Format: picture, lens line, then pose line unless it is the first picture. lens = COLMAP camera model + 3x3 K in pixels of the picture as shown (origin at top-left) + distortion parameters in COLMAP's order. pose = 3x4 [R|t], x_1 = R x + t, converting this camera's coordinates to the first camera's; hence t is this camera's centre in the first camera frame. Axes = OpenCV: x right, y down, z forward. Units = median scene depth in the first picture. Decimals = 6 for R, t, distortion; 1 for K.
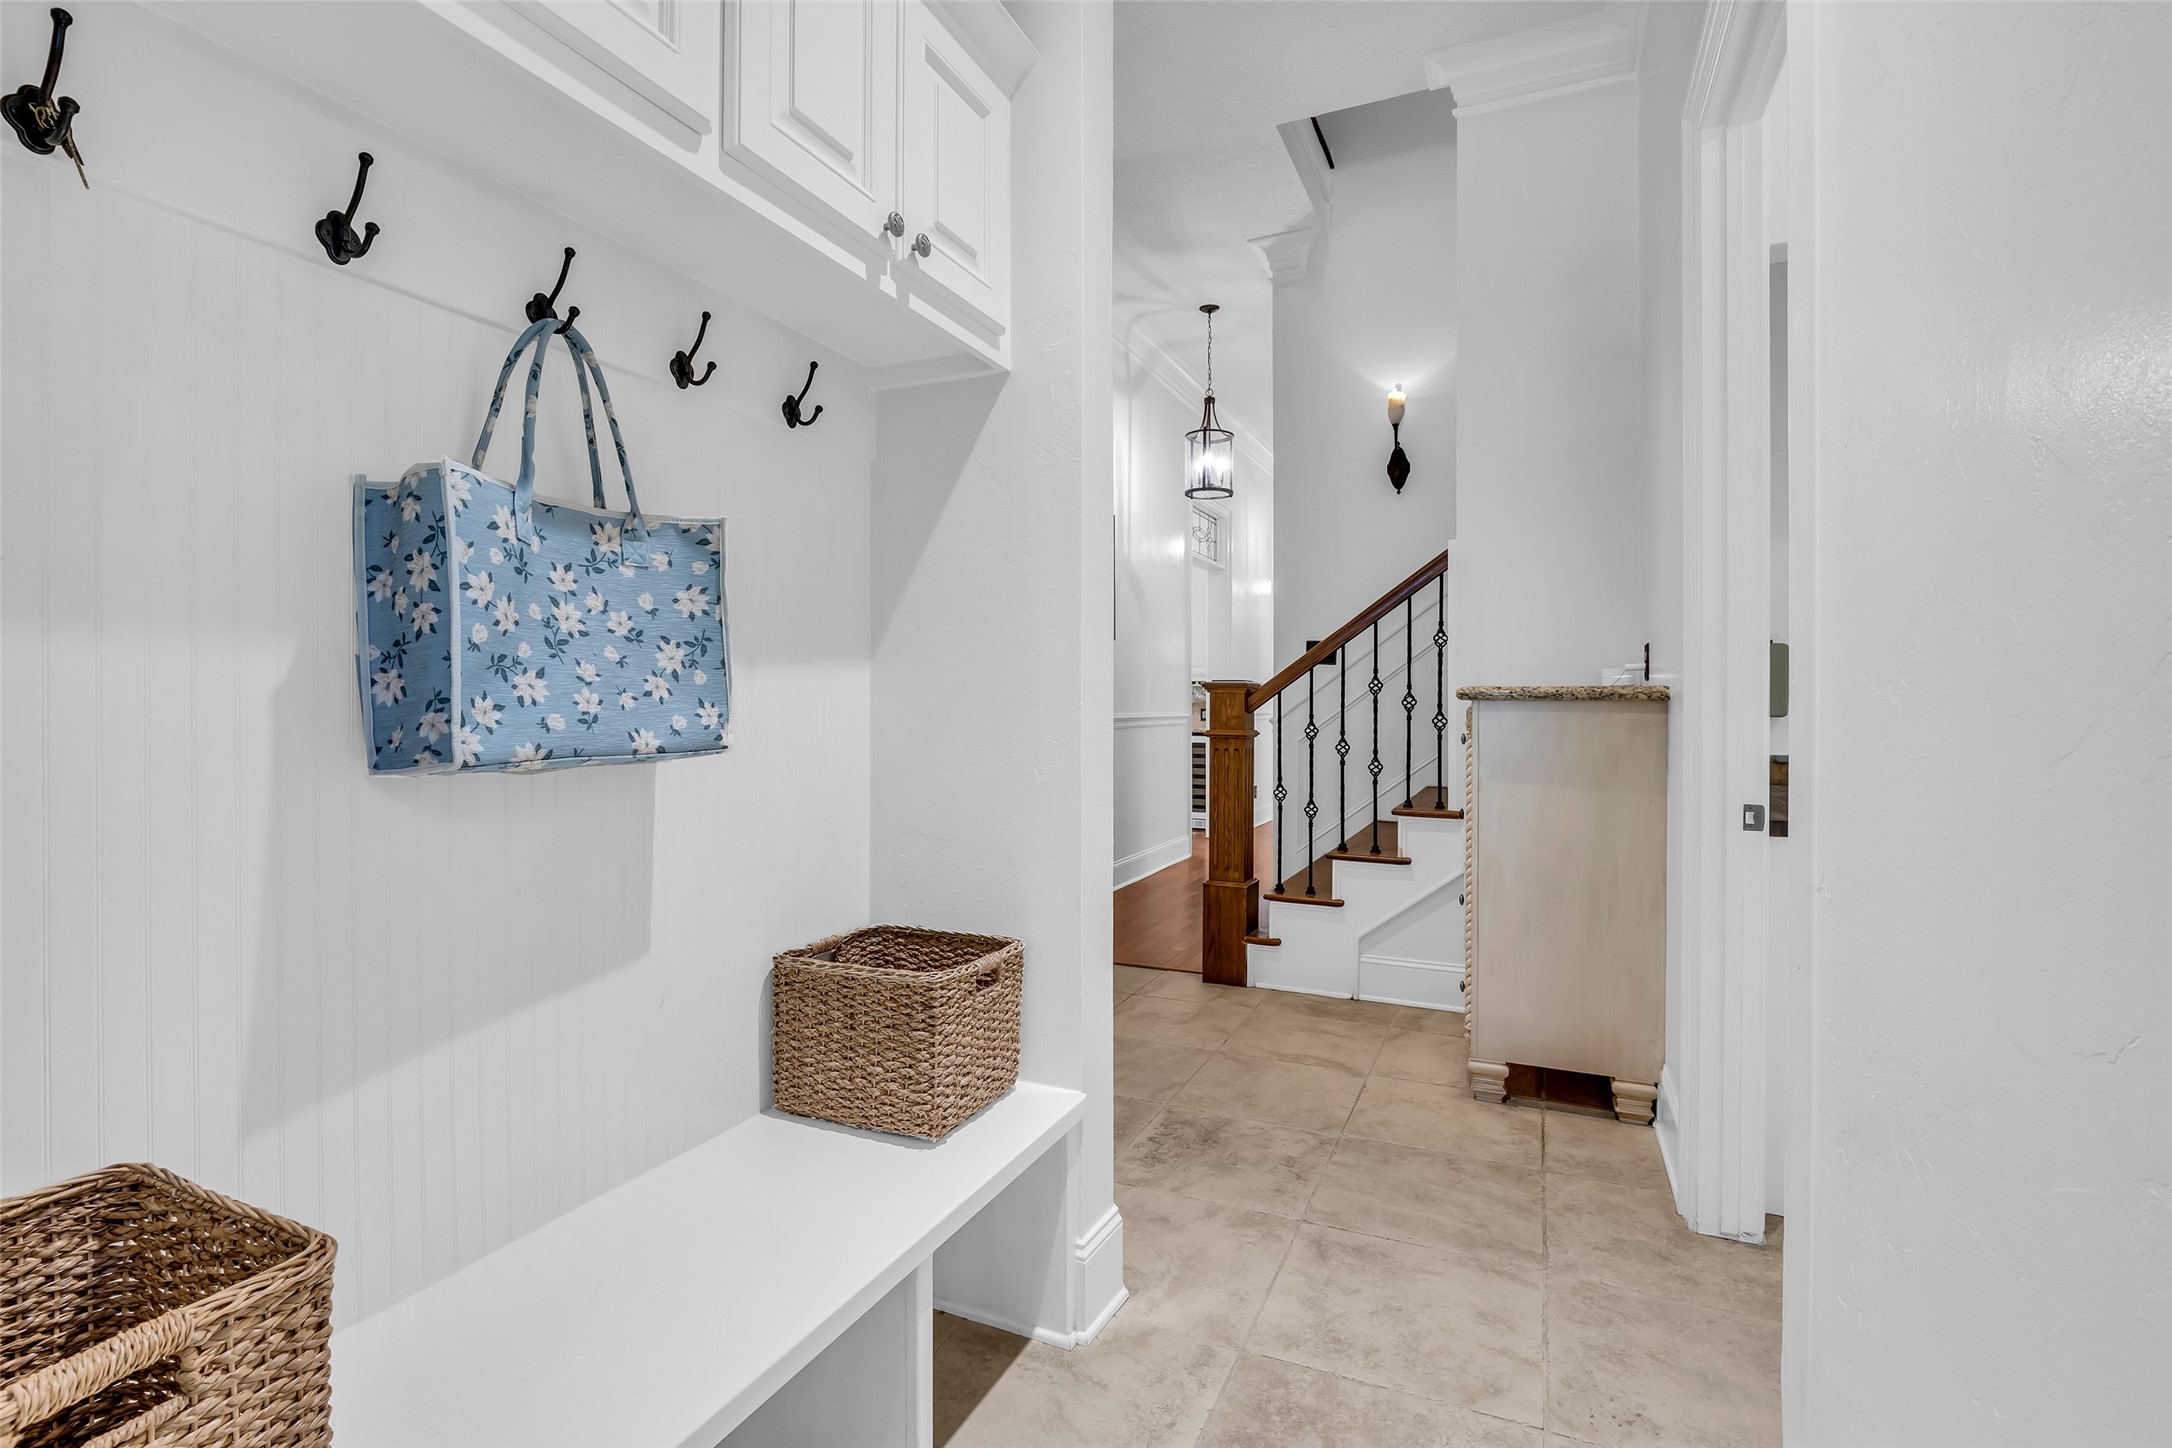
lens RADIAL K [[984.6, 0, 1086.3], [0, 984.6, 710.3], [0, 0, 1]] dist [-0.015910, 0.002408]
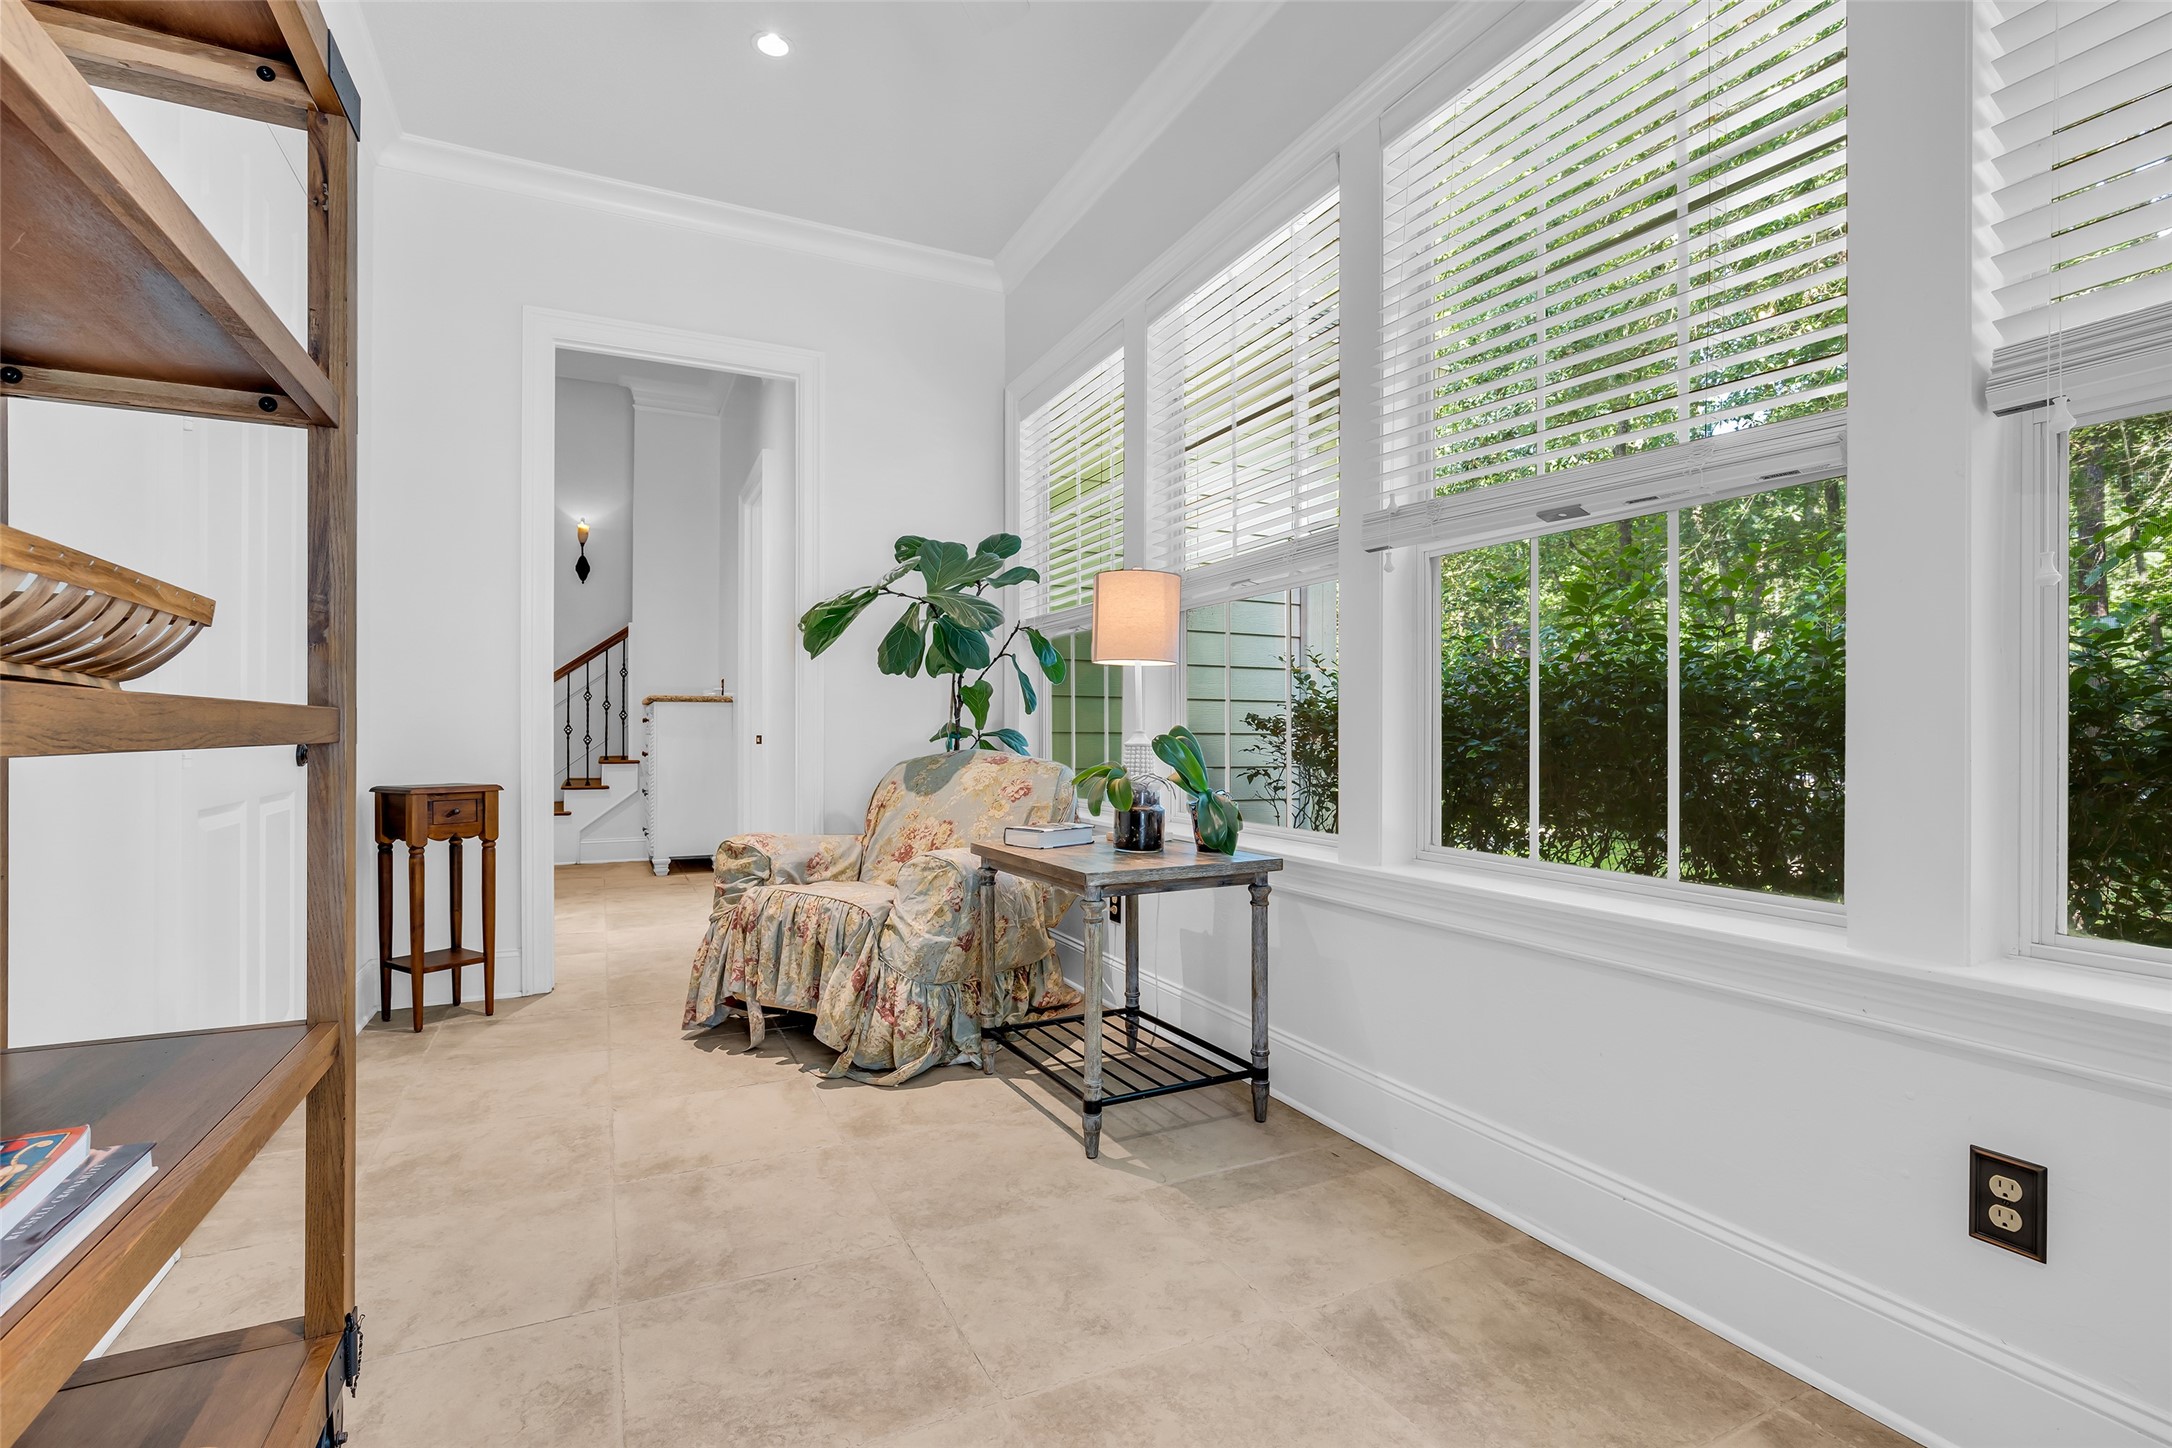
lens RADIAL K [[984.6, 0, 1085.9], [0, 984.6, 730.4], [0, 0, 1]] dist [-0.015910, 0.002408]
pose [[0.629725, 0.003446, 0.776810, -0.560938], [0.006984, 0.999925, -0.010097, 0.066764], [-0.776787, 0.011783, 0.629654, -0.911490]]
